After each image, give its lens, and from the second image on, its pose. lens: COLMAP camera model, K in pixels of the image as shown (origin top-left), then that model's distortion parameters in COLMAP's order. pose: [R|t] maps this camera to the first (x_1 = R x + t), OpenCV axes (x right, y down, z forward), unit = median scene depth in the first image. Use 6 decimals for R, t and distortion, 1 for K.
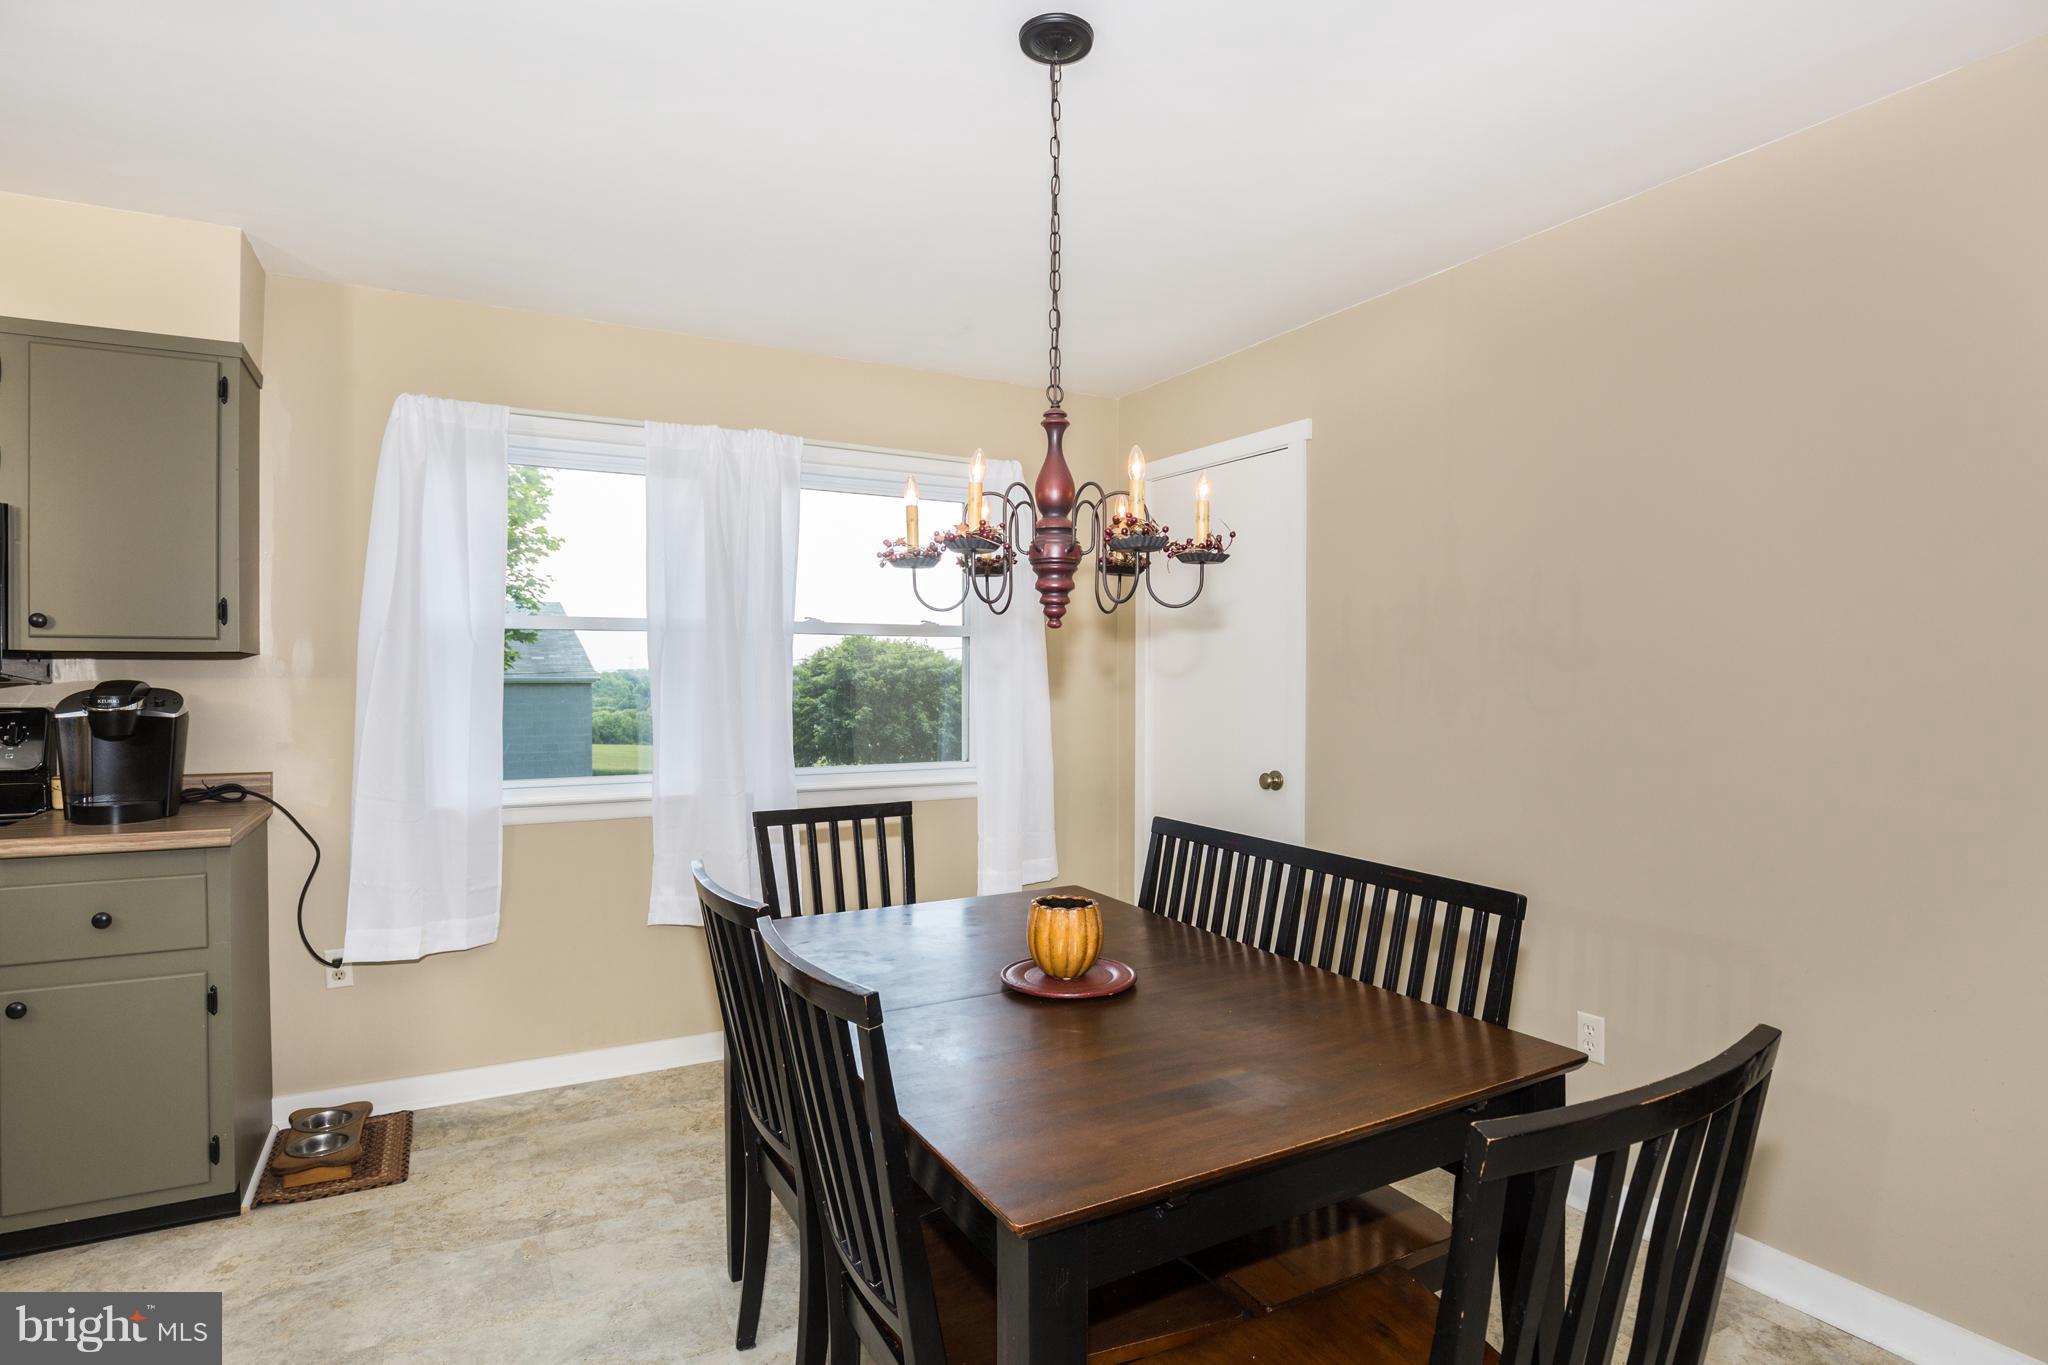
lens RADIAL K [[1055.3, 0, 1021.2], [0, 1055.3, 705.3], [0, 0, 1]] dist [-0.033929, -0.000070]
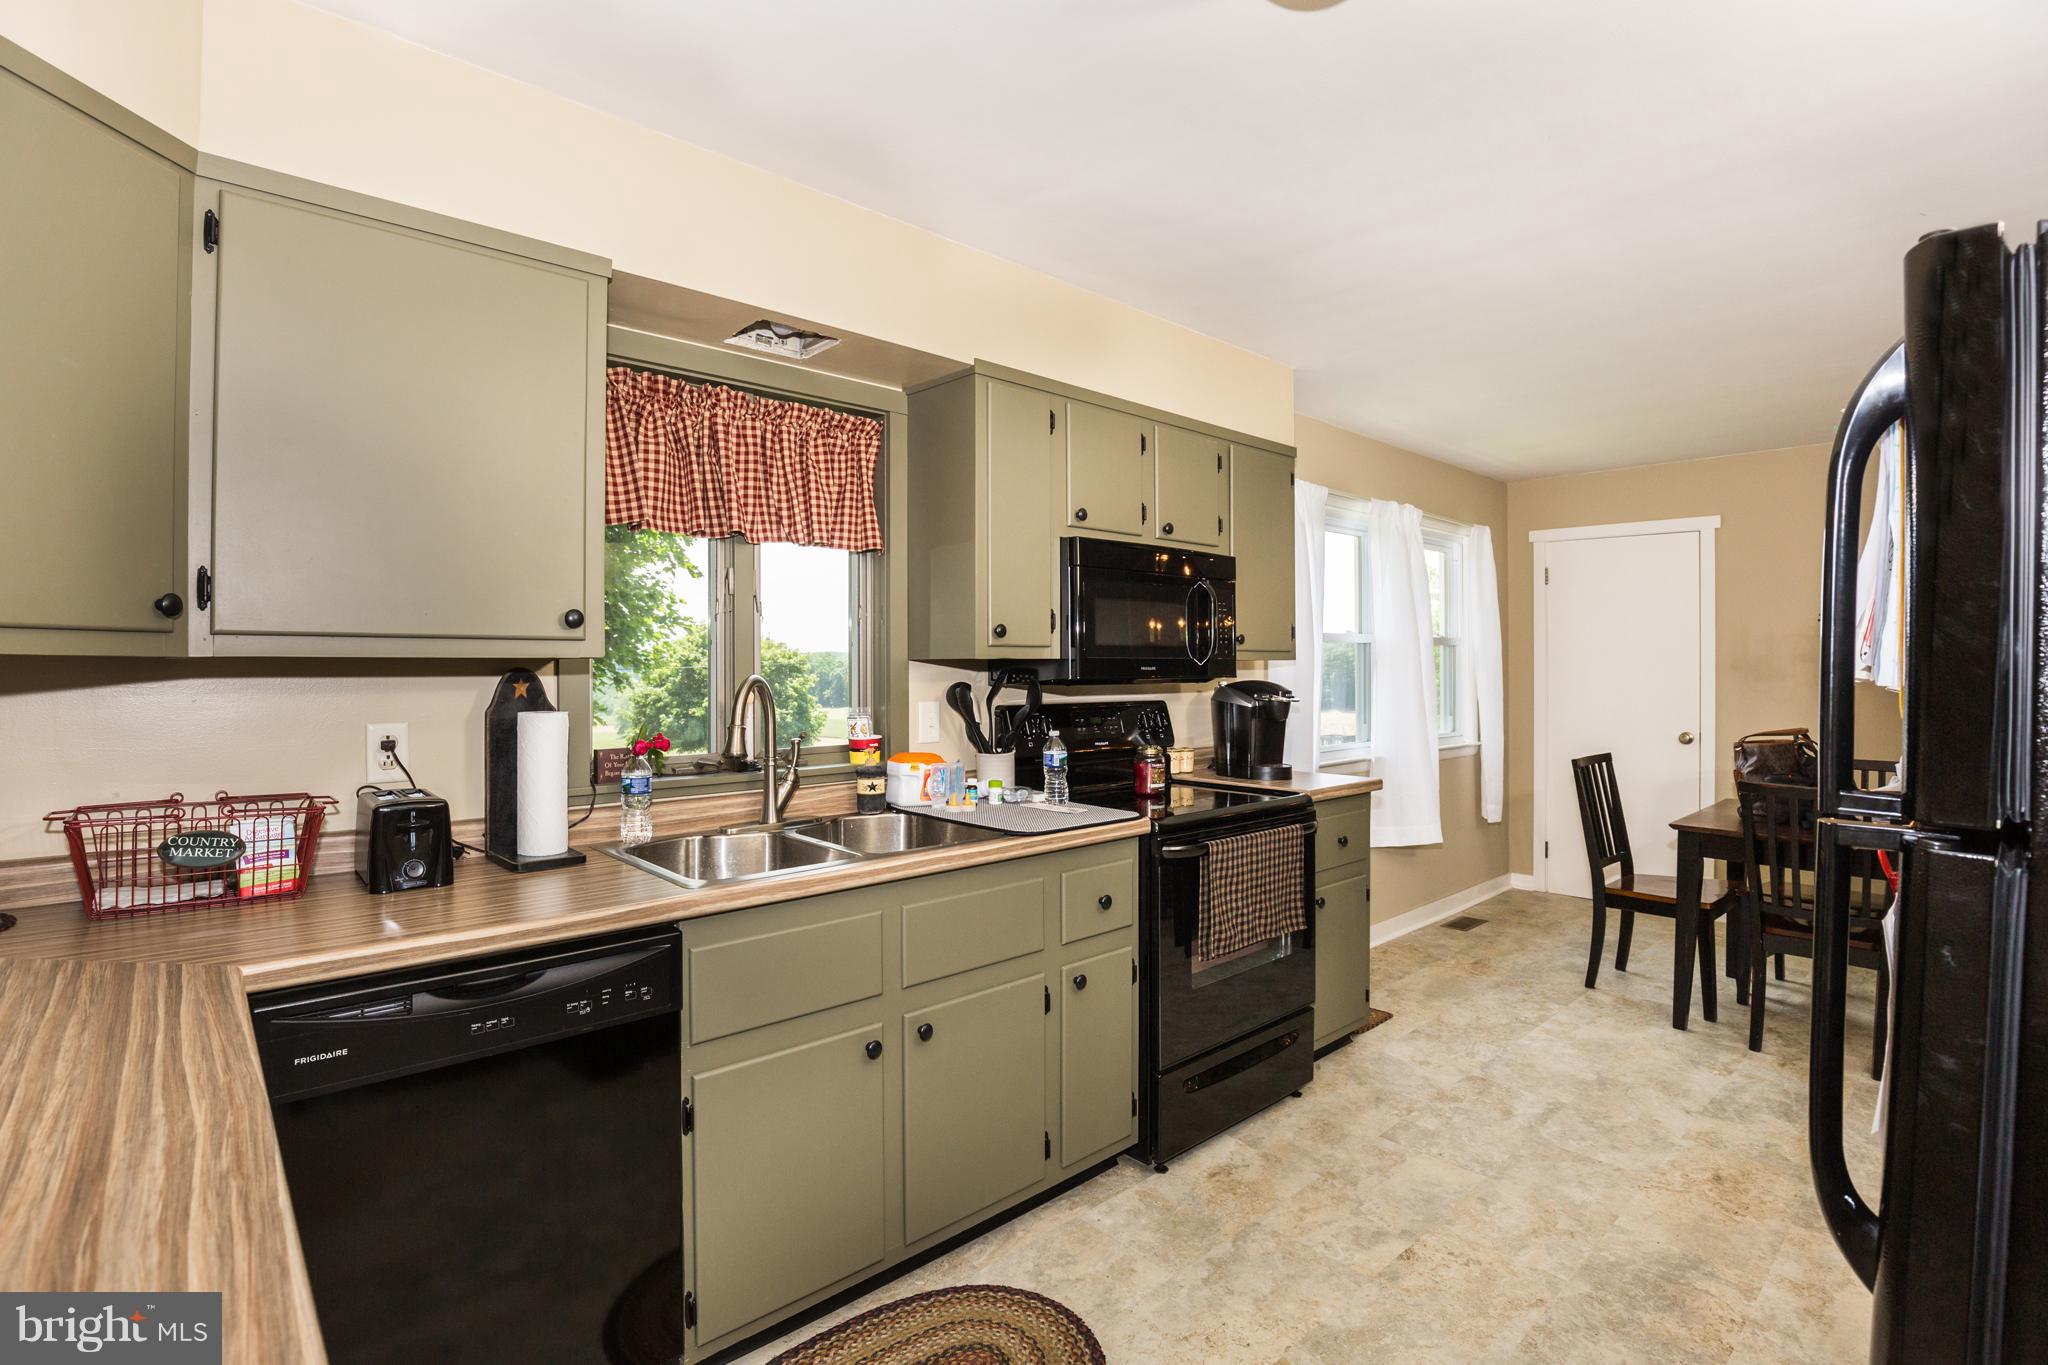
lens RADIAL K [[961.0, 0, 1024.0], [0, 961.0, 682.5], [0, 0, 1]] dist [-0.047607, -0.000070]
pose [[0.973311, -0.001941, 0.229481, -1.326201], [0.004651, 0.999926, -0.011268, -0.003421], [-0.229442, 0.012034, 0.973248, -0.192154]]
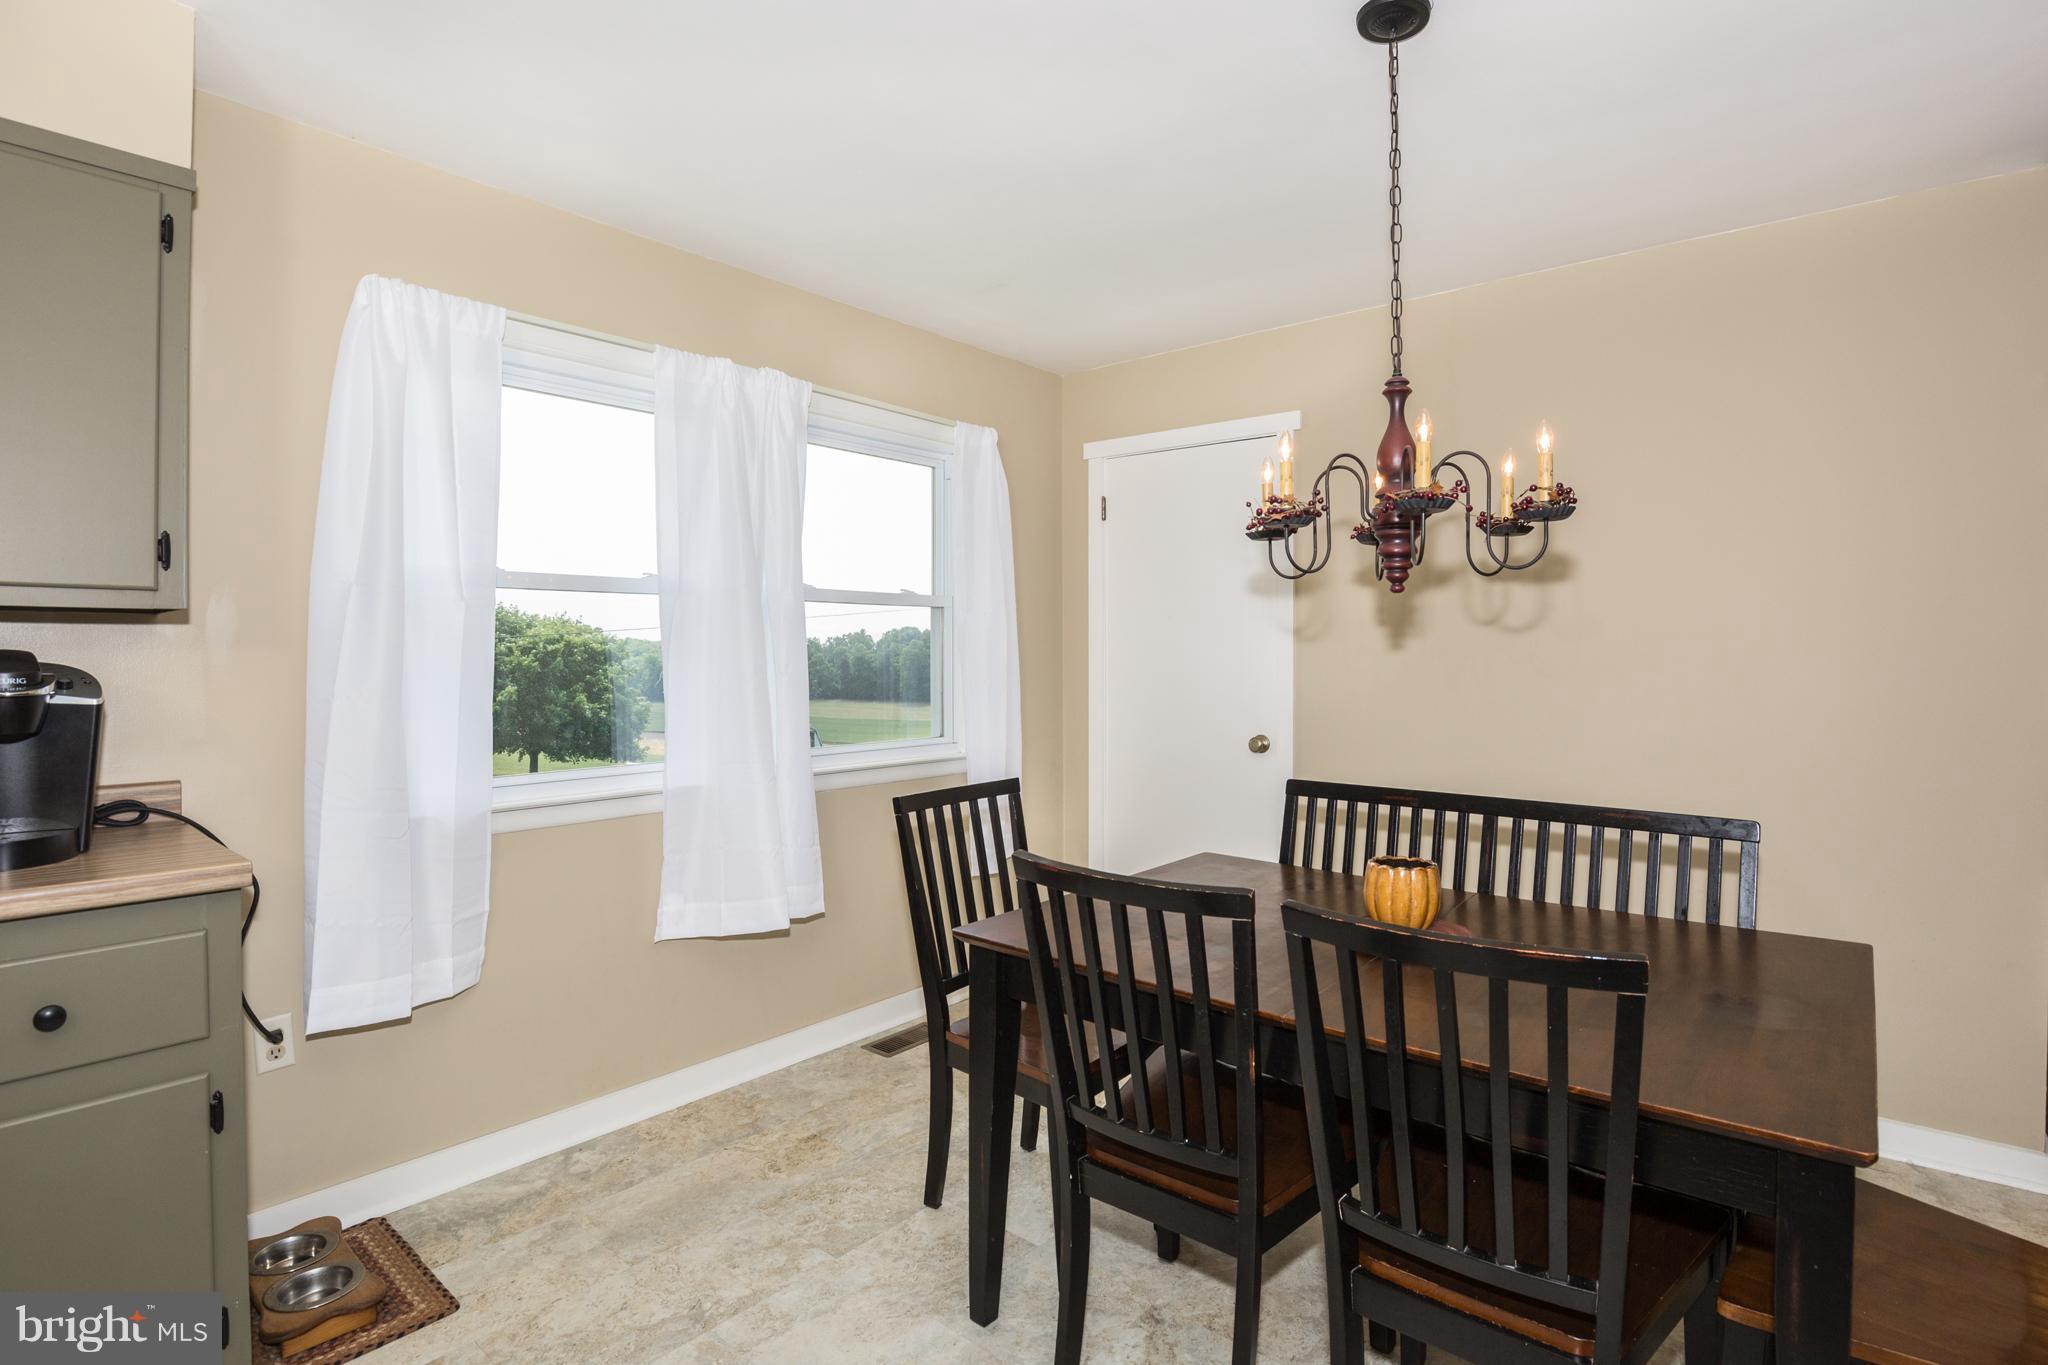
lens RADIAL K [[1013.7, 0, 1061.3], [0, 1013.7, 675.7], [0, 0, 1]] dist [-0.039305, 0.001248]
pose [[0.926322, -0.011998, 0.376543, -0.421449], [0.014627, 0.999885, -0.004123, 0.004044], [-0.376450, 0.009327, 0.926390, 0.149164]]
